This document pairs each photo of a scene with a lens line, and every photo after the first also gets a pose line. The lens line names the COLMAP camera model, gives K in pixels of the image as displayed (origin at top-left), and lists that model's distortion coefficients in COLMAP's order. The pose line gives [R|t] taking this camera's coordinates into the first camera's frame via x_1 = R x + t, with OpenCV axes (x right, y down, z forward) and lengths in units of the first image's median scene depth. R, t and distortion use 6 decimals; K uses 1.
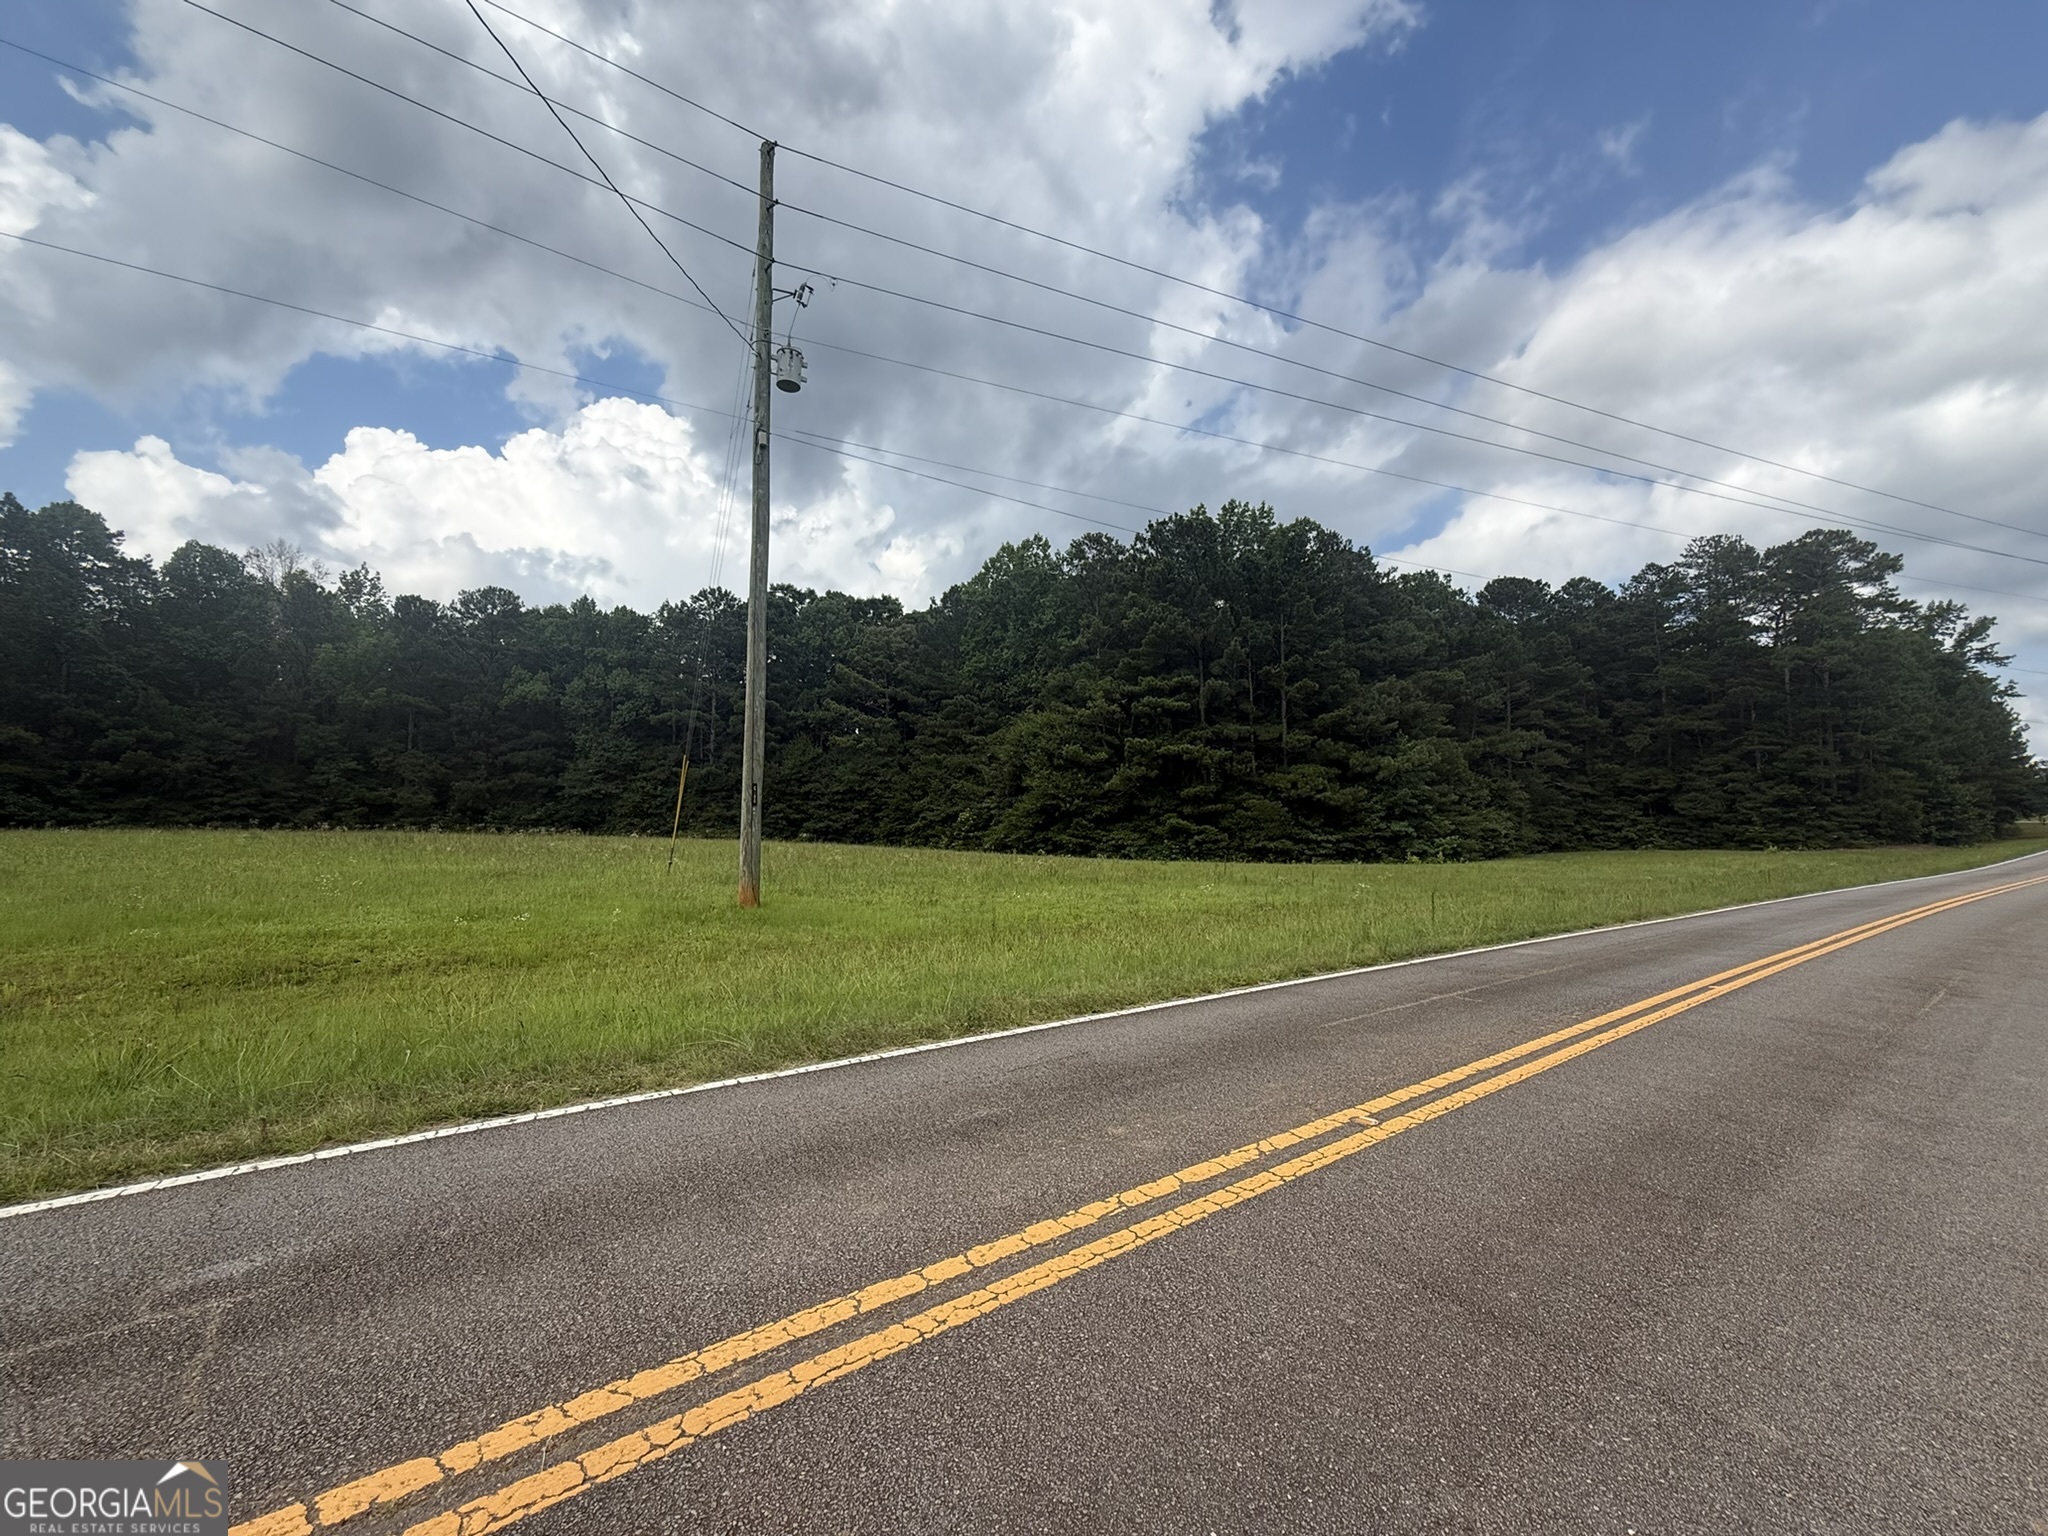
lens RADIAL K [[819.3, 0, 1024.0], [0, 819.3, 768.0], [0, 0, 1]] dist [0.001055, 0.000242]
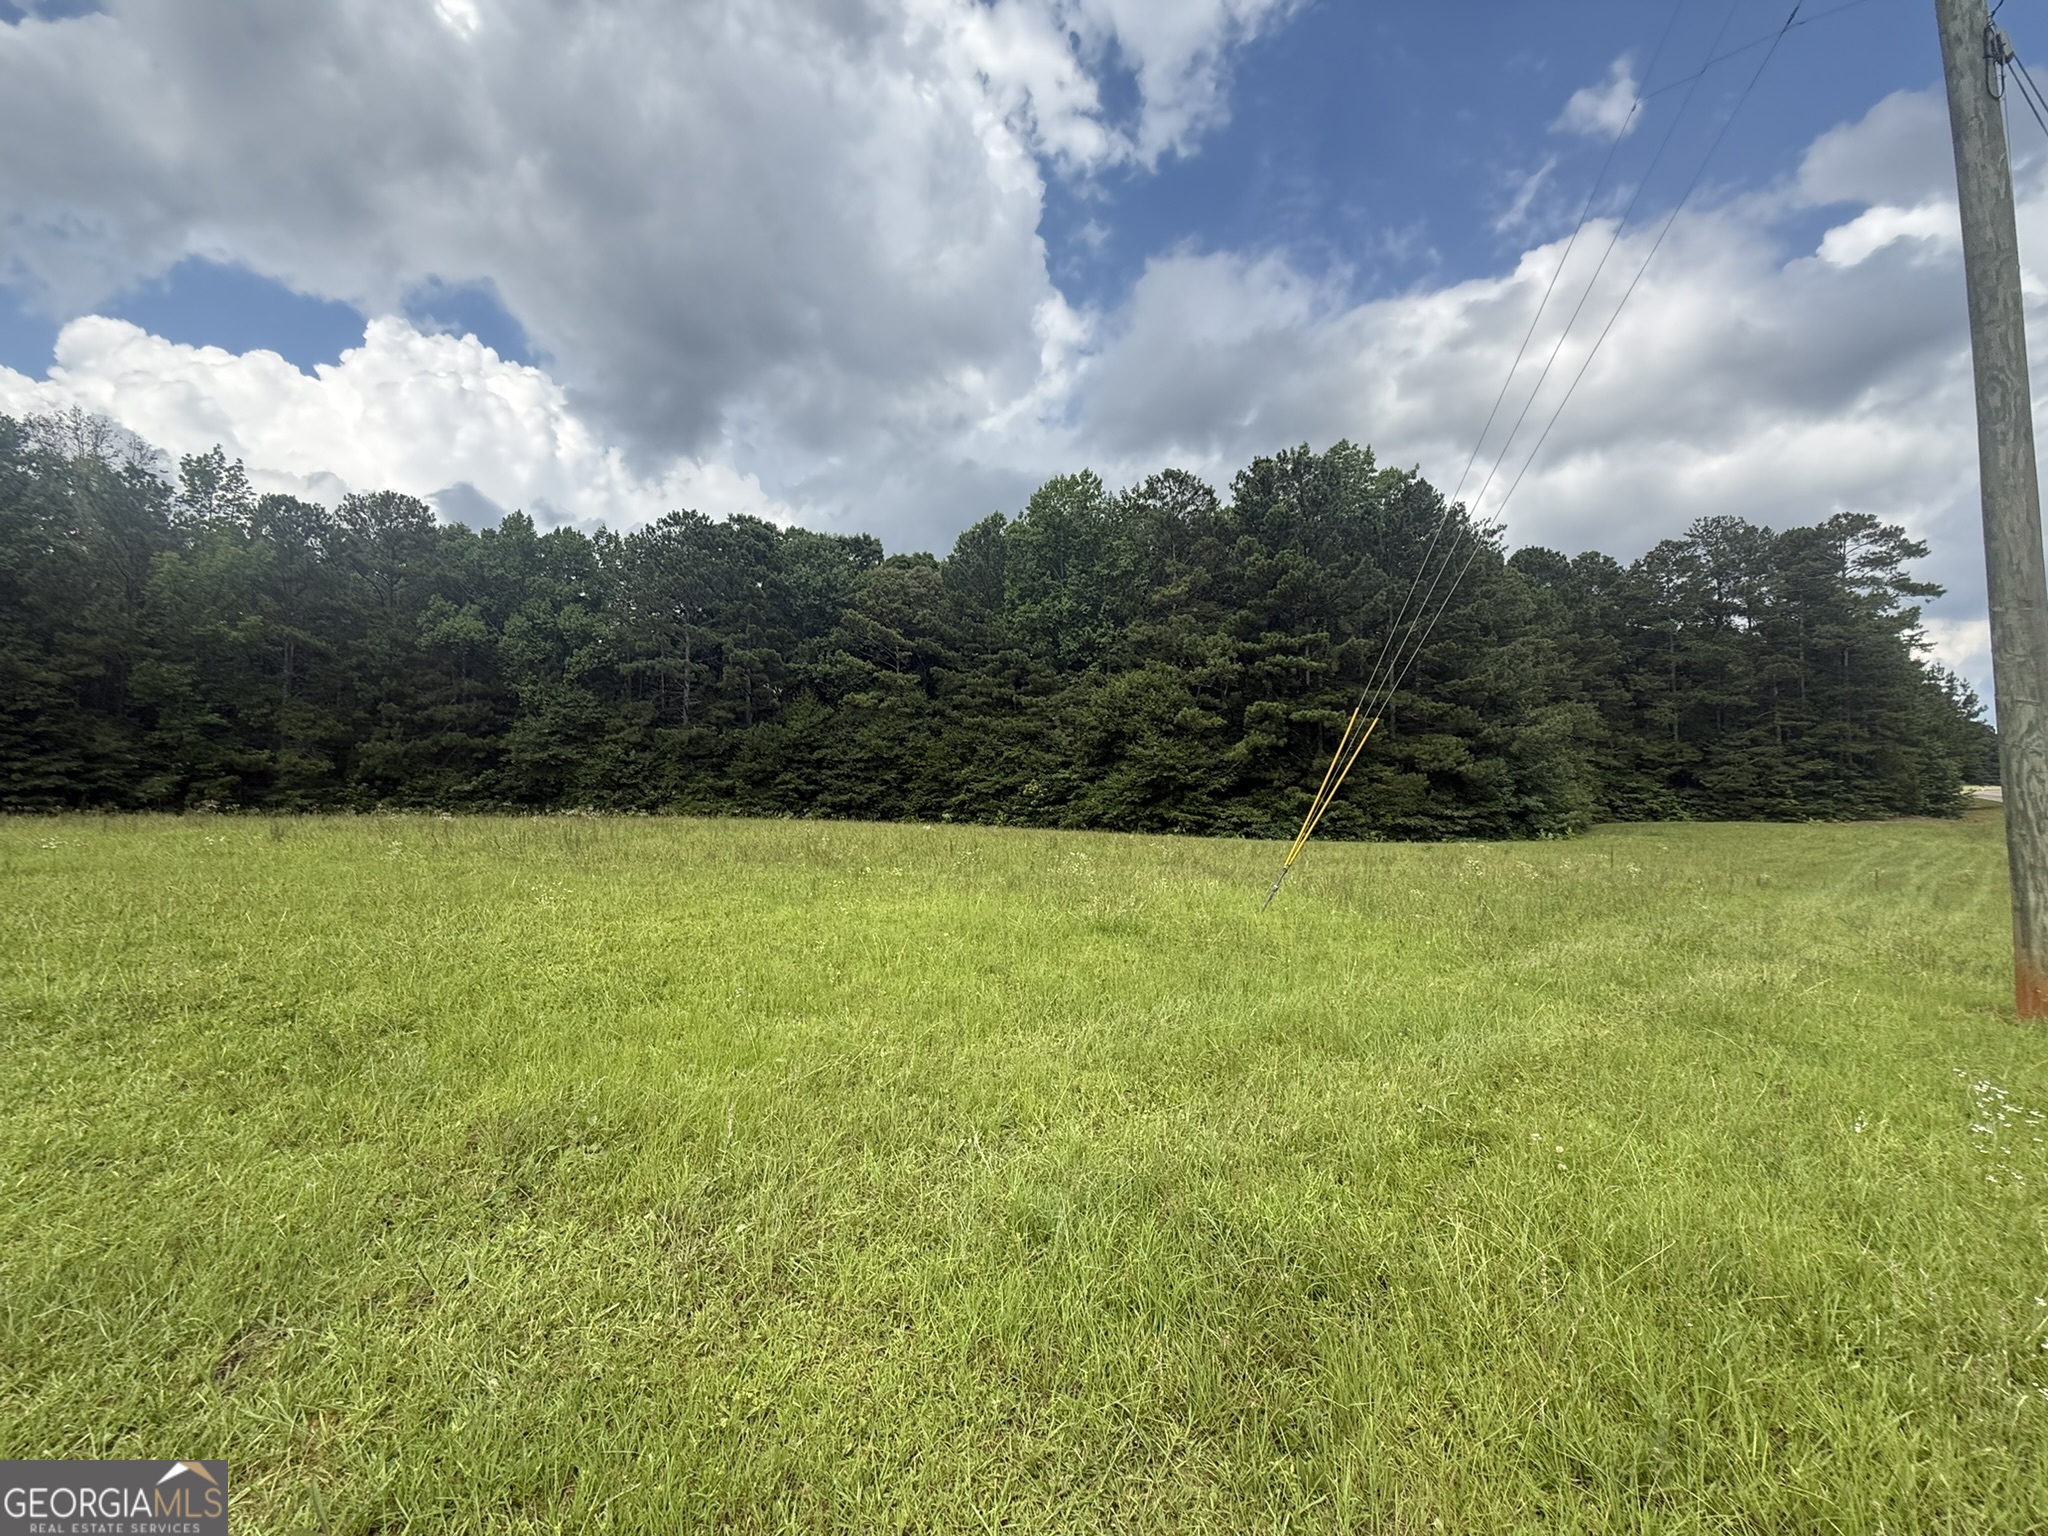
lens RADIAL K [[819.3, 0, 1024.0], [0, 819.3, 768.0], [0, 0, 1]] dist [0.001055, 0.000242]
pose [[0.985342, 0.005318, 0.170506, -0.227122], [-0.012346, 0.999116, 0.040190, 0.002128], [-0.170142, -0.041706, 0.984537, 0.144662]]
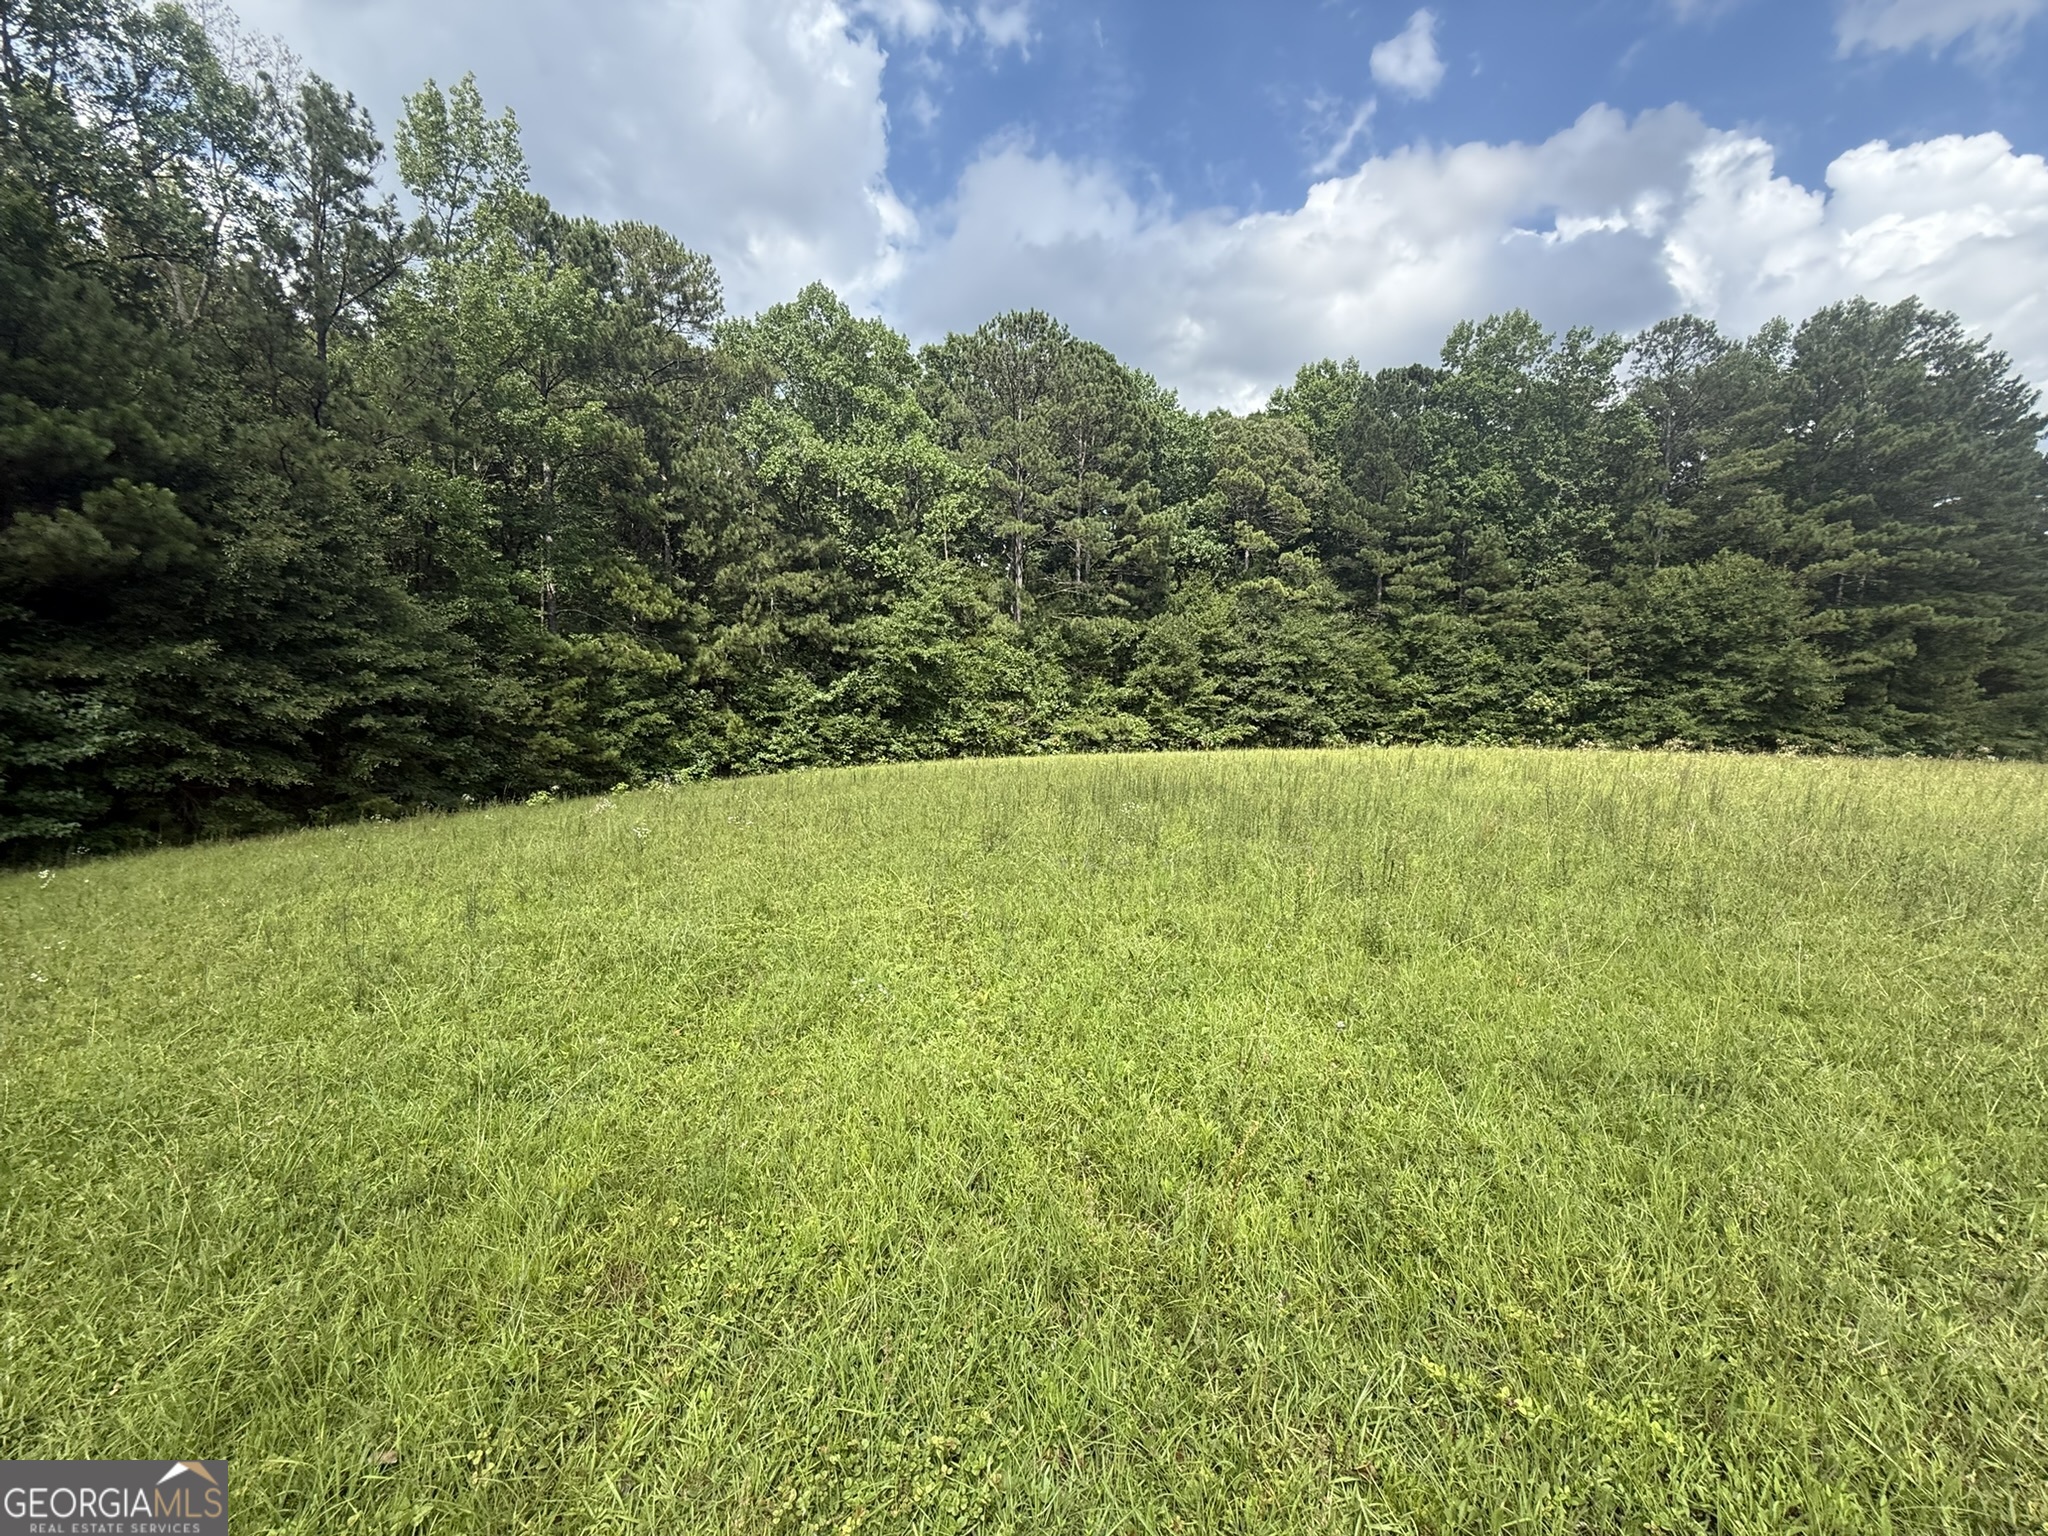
lens RADIAL K [[793.9, 0, 1028.5], [0, 793.9, 696.0], [0, 0, 1]] dist [0.061570, 0.000050]
pose [[0.914795, 0.005060, 0.403887, -0.771093], [-0.035846, 0.996993, 0.068700, 0.019510], [-0.402325, -0.077324, 0.912225, 0.523868]]
